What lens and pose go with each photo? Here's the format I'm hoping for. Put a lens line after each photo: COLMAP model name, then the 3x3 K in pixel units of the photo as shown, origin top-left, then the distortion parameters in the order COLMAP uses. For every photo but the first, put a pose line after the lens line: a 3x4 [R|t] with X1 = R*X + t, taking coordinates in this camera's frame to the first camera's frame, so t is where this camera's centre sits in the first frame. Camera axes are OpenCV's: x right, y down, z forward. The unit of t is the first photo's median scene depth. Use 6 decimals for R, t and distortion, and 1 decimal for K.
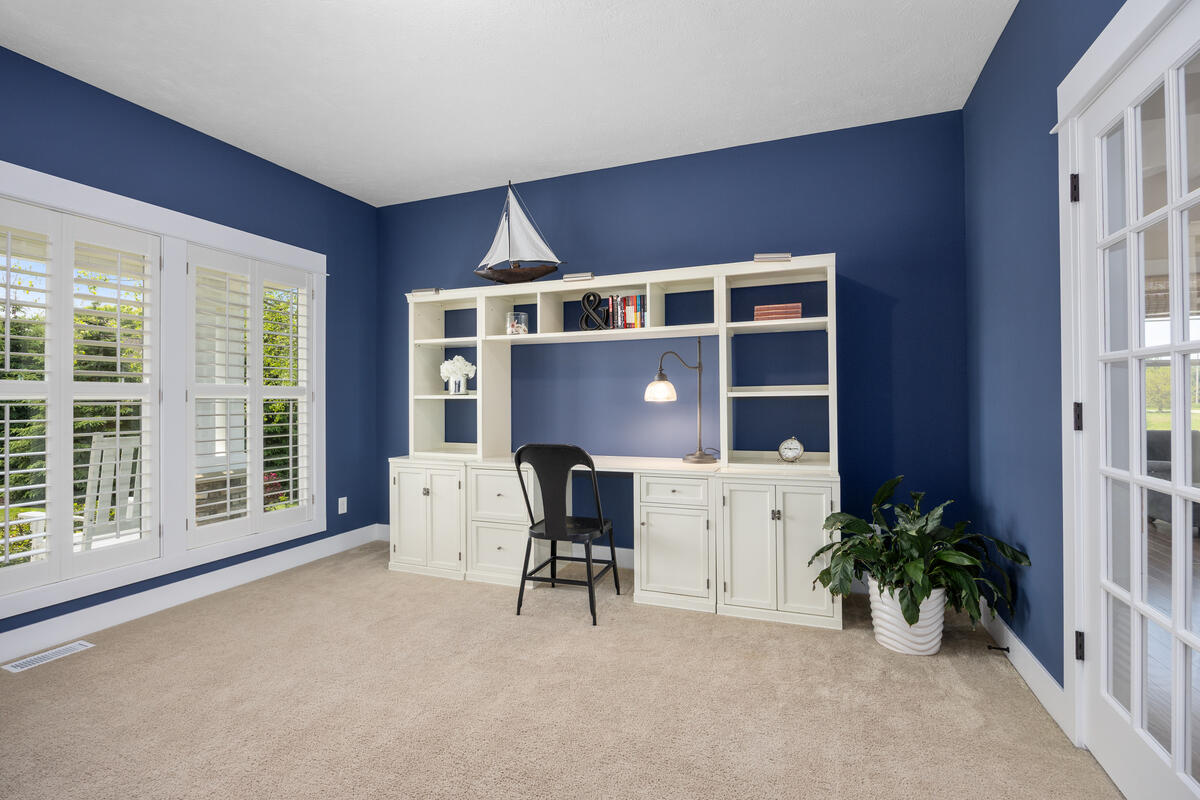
lens RADIAL K [[536.3, 0, 599.1], [0, 536.3, 398.4], [0, 0, 1]] dist [-0.010631, 0.000031]
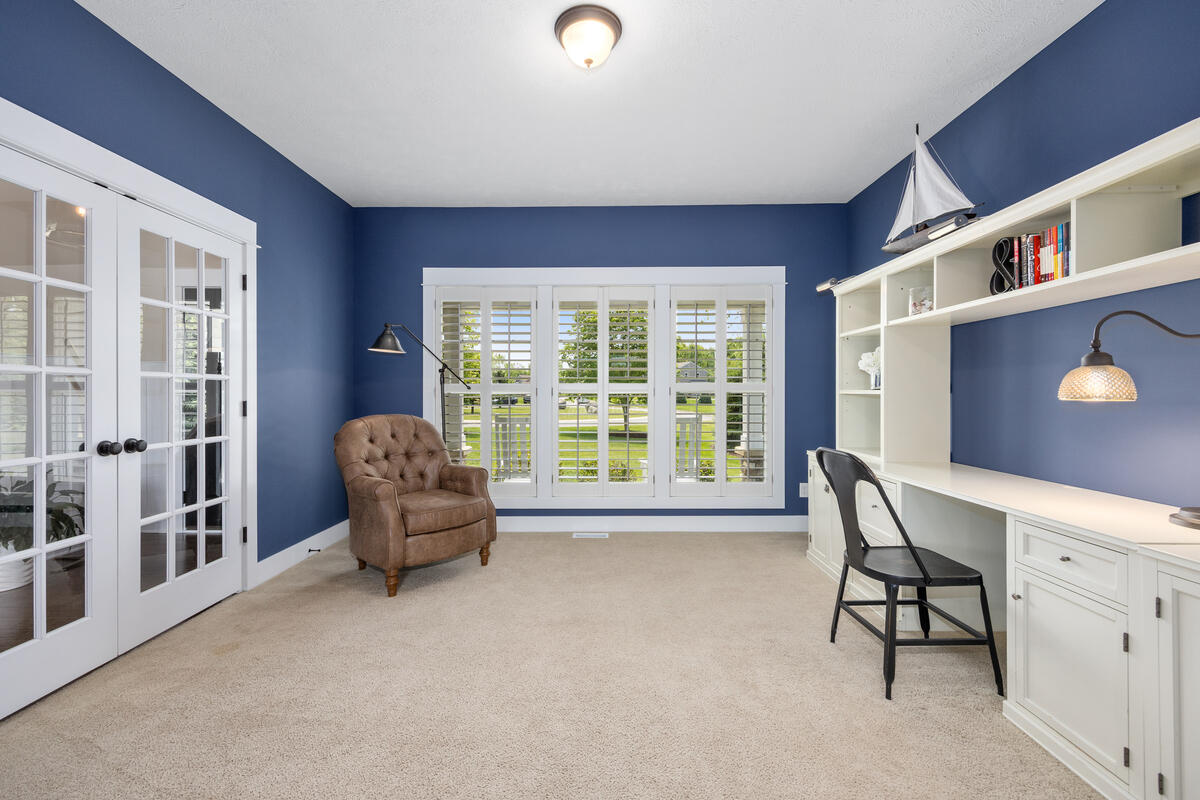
lens RADIAL K [[494.7, 0, 596.0], [0, 494.7, 398.4], [0, 0, 1]] dist [-0.002485, 0.001018]
pose [[0.355181, 0.014723, -0.934682, 0.408418], [0.001716, 0.999864, 0.016402, -0.007498], [0.934796, -0.007429, 0.355107, 0.313702]]
